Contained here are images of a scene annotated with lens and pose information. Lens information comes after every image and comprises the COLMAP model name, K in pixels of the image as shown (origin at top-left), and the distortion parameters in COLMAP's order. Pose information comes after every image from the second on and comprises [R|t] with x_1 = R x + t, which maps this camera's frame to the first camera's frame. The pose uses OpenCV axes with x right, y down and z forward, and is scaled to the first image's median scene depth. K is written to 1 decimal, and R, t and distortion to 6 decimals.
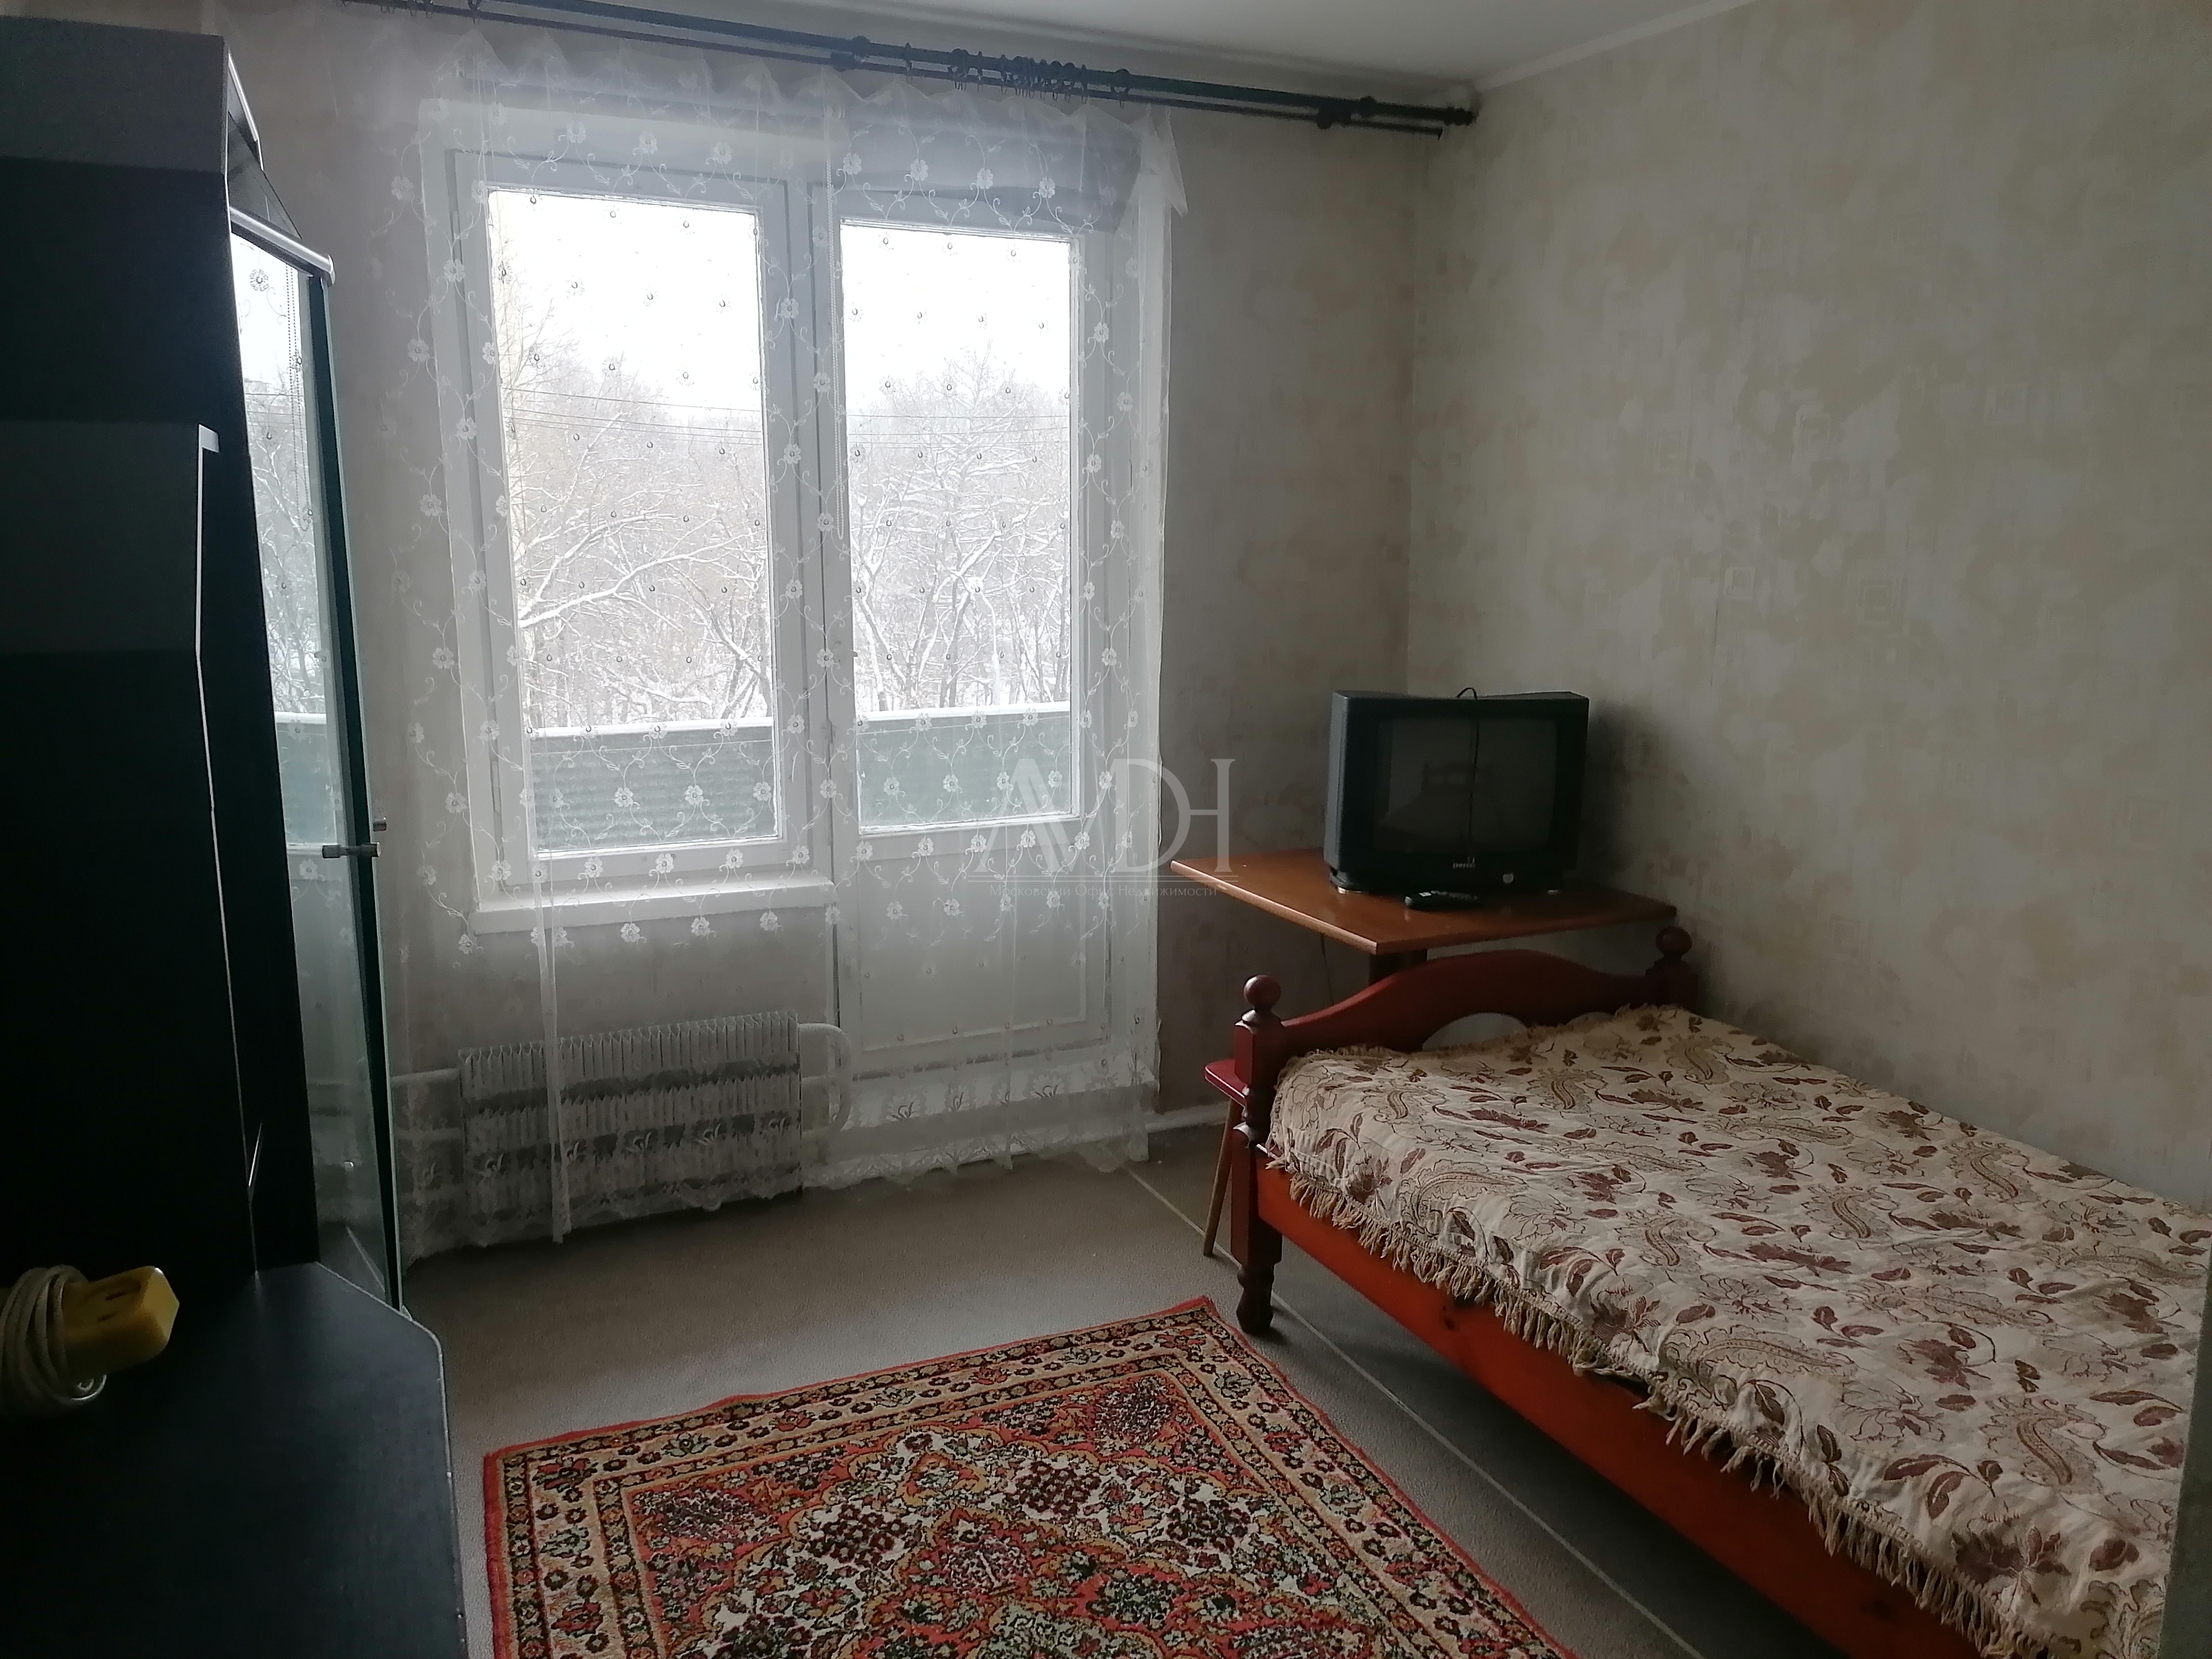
lens RADIAL K [[1623.2, 0, 1106.0], [0, 1623.2, 829.5], [0, 0, 1]] dist [0.106372, -0.125790]
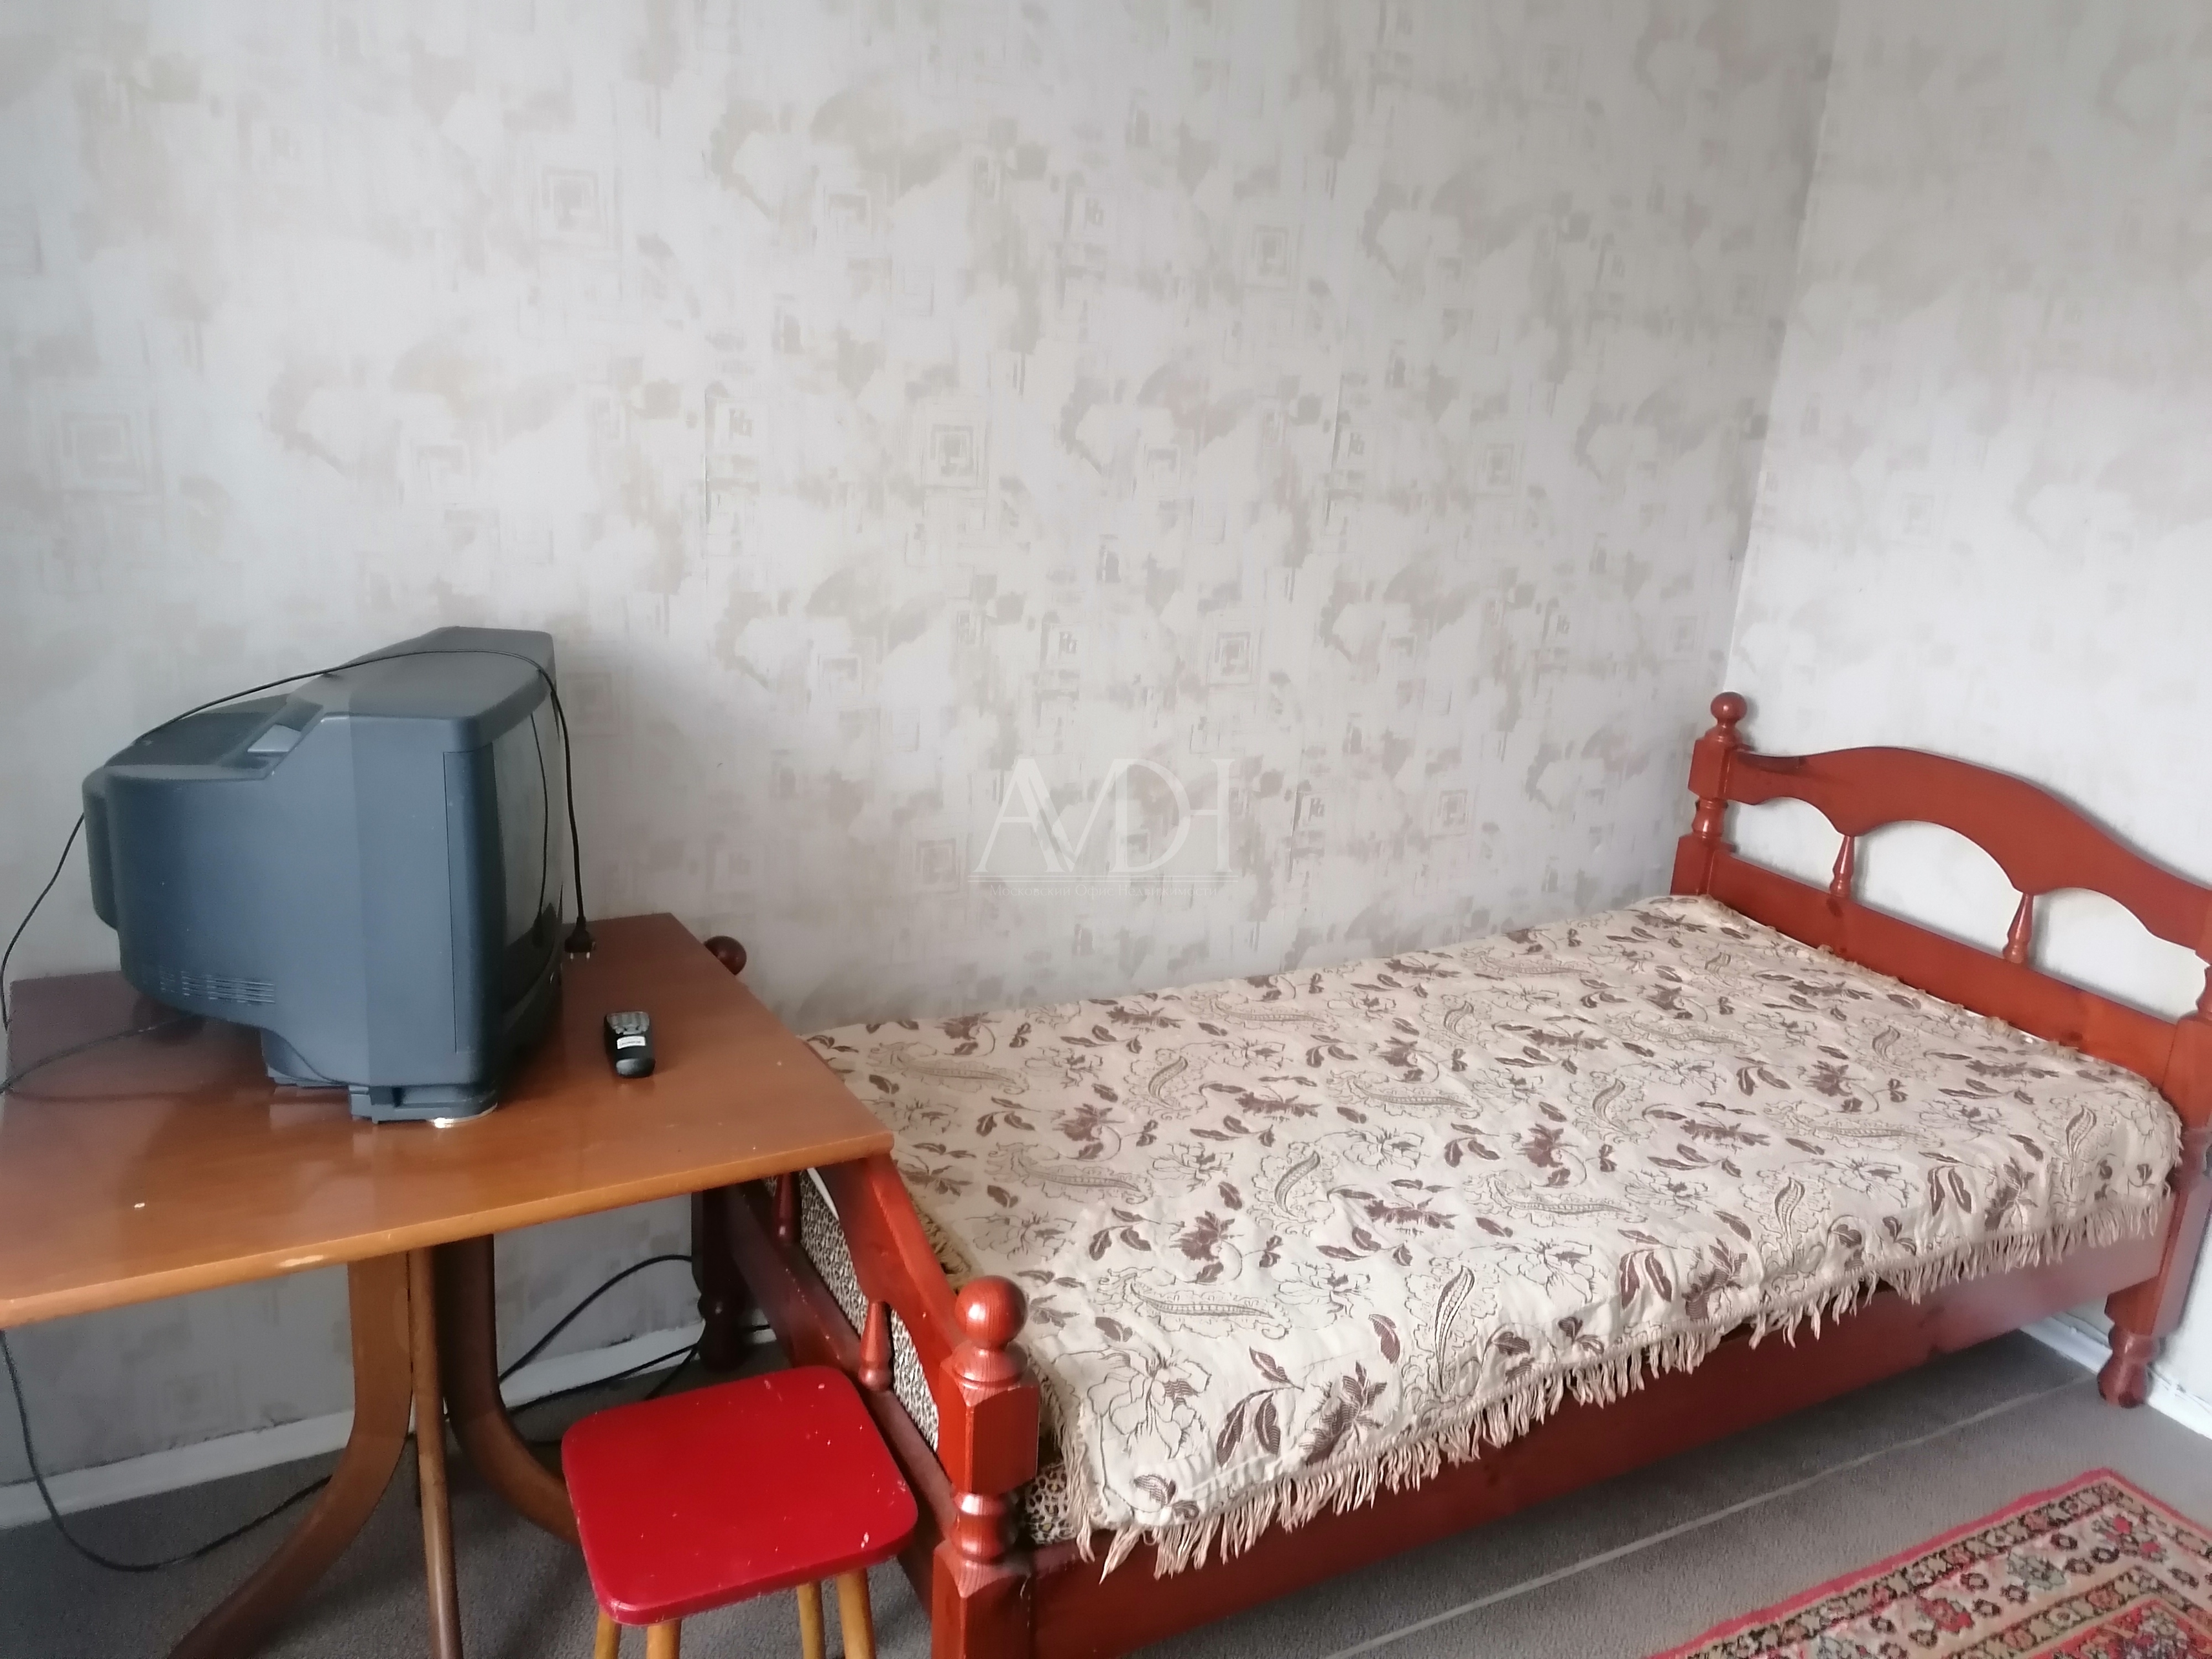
lens RADIAL K [[1623.2, 0, 1106.0], [0, 1623.2, 829.5], [0, 0, 1]] dist [0.106372, -0.125790]
pose [[-0.047511, -0.286846, 0.956798, -0.390175], [0.131968, 0.947680, 0.290665, -0.206294], [-0.990115, 0.140076, -0.007170, 1.064960]]
